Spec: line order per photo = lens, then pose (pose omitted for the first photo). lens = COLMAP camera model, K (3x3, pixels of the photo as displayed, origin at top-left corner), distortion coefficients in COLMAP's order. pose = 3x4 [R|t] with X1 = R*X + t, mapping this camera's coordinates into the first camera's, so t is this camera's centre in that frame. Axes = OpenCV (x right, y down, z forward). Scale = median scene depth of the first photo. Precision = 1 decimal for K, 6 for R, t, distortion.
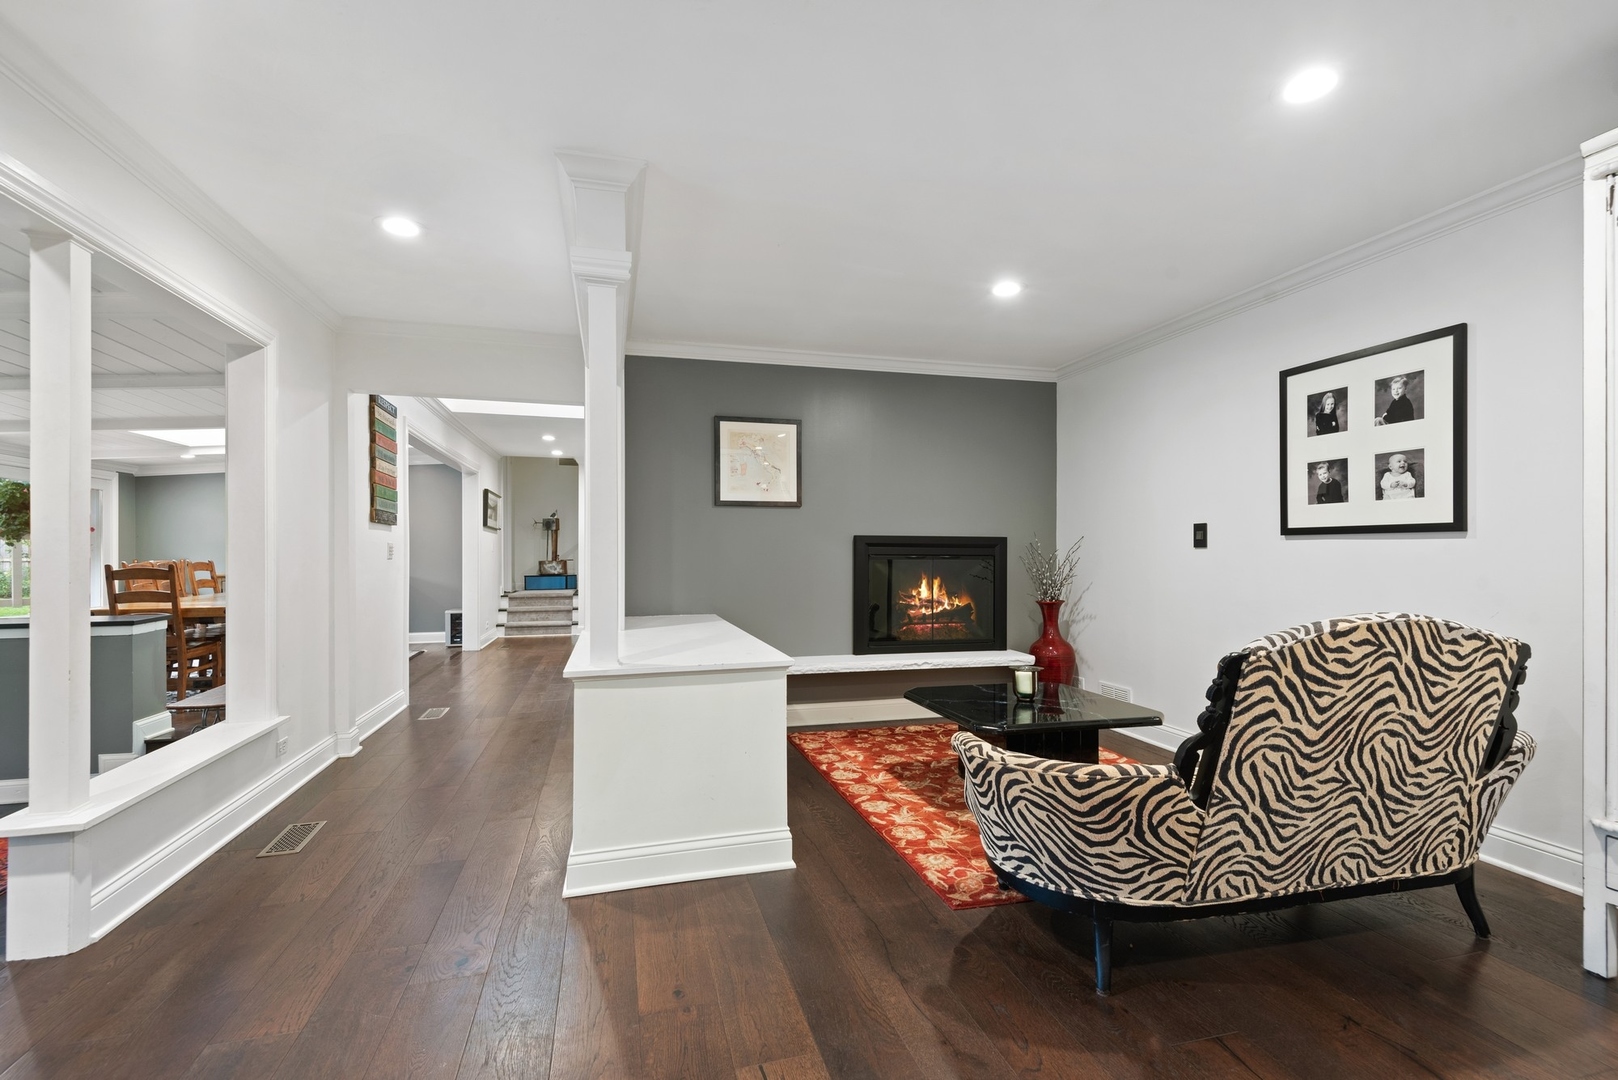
lens RADIAL K [[726.9, 0, 815.8], [0, 726.9, 554.5], [0, 0, 1]] dist [0.005761, 0.000149]
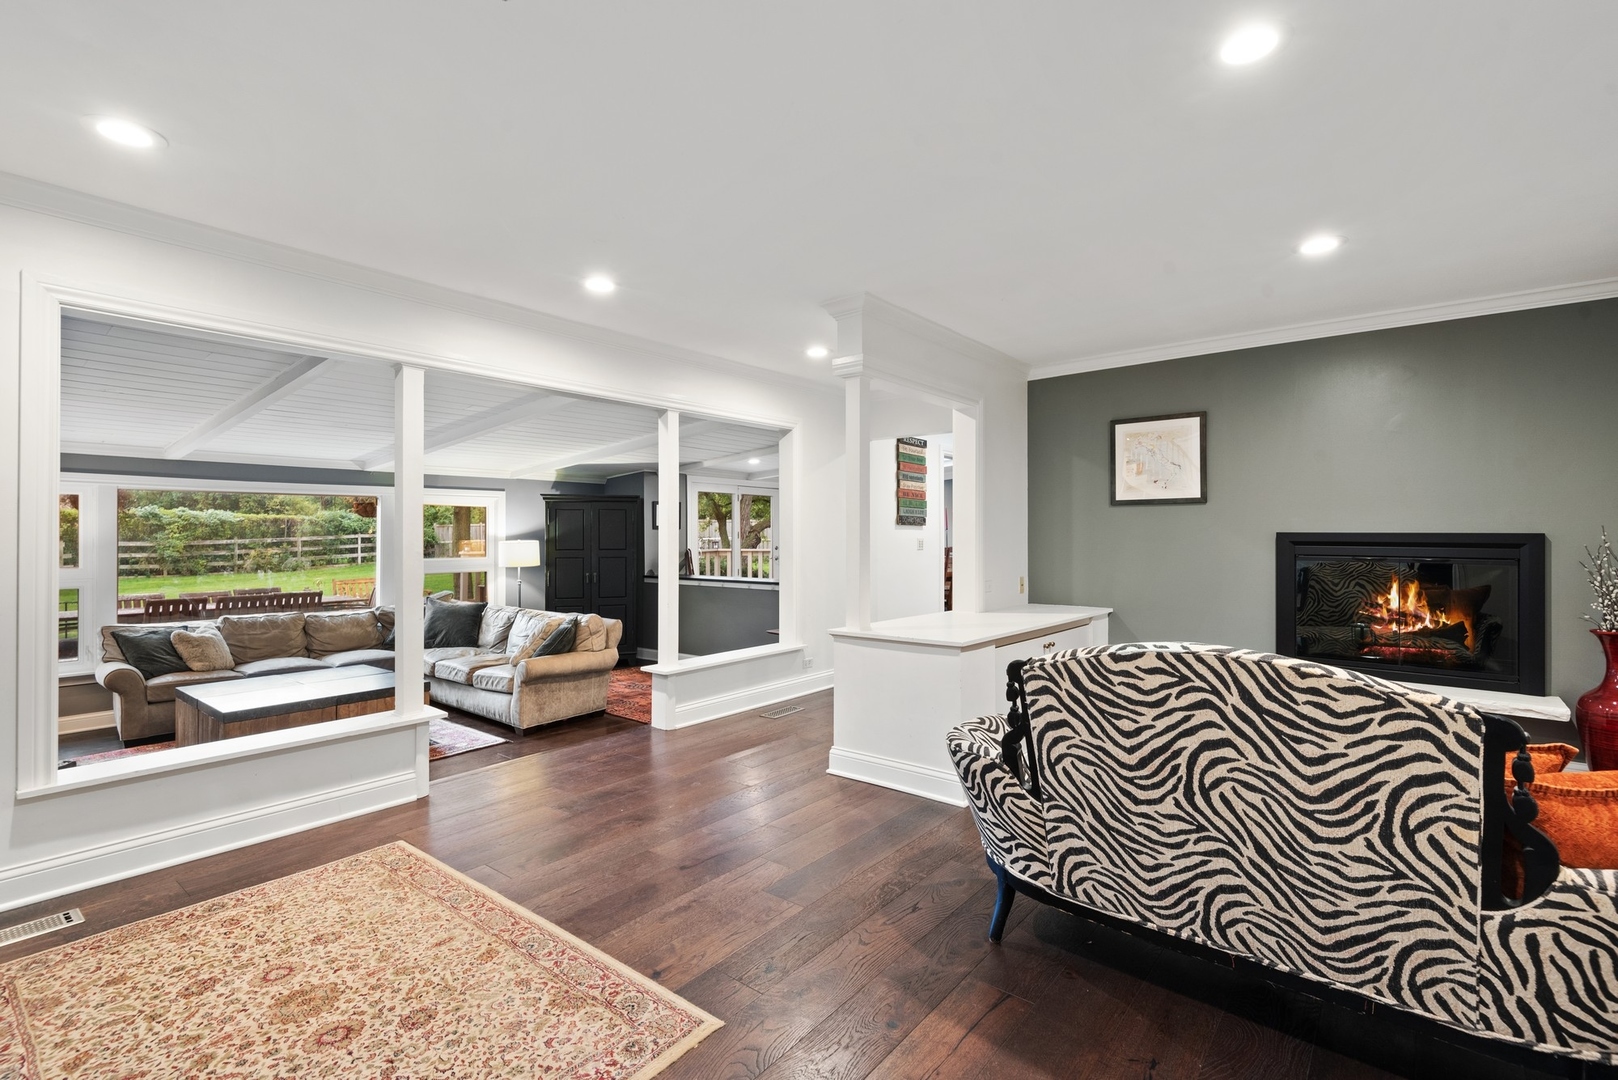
lens RADIAL K [[732.8, 0, 811.9], [0, 732.8, 533.7], [0, 0, 1]] dist [-0.000644, -0.001130]
pose [[0.579438, -0.002126, -0.815014, 1.099096], [-0.002240, 0.999989, -0.004201, -0.047025], [0.815013, 0.004260, 0.579427, 0.062630]]
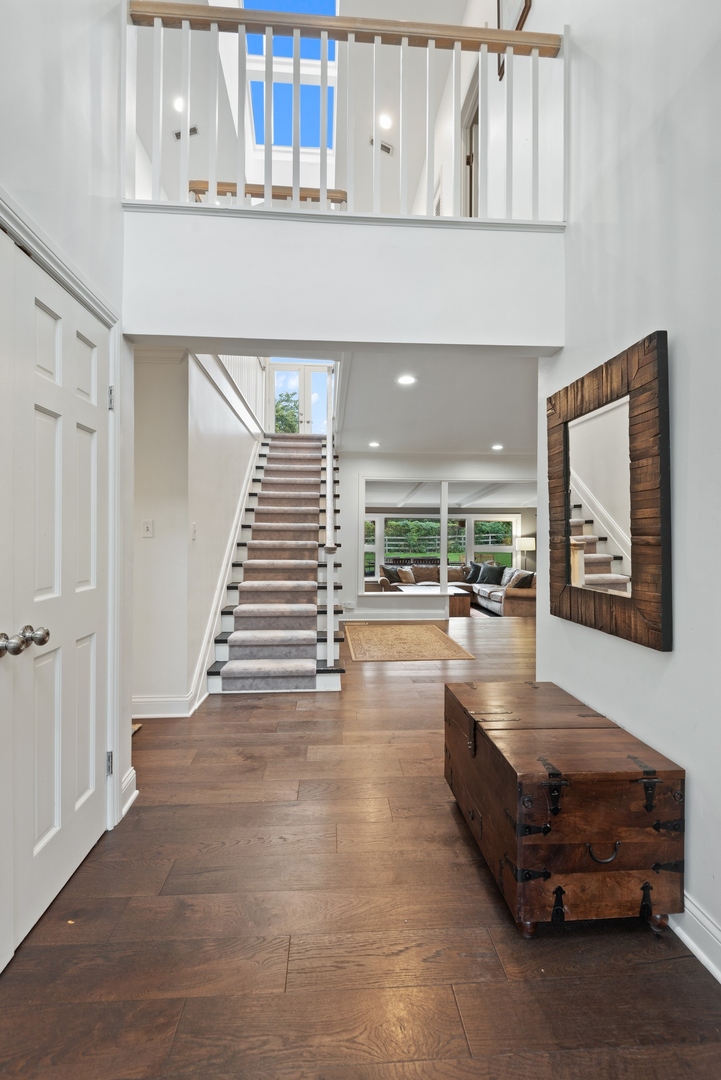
lens RADIAL K [[489.1, 0, 360.5], [0, 489.1, 540.0], [0, 0, 1]] dist [-0.000644, -0.001130]
pose [[-0.216498, 0.011280, -0.976218, 2.757551], [-0.008870, 0.999869, 0.013521, -0.057467], [0.976243, 0.011586, -0.216370, 0.464703]]
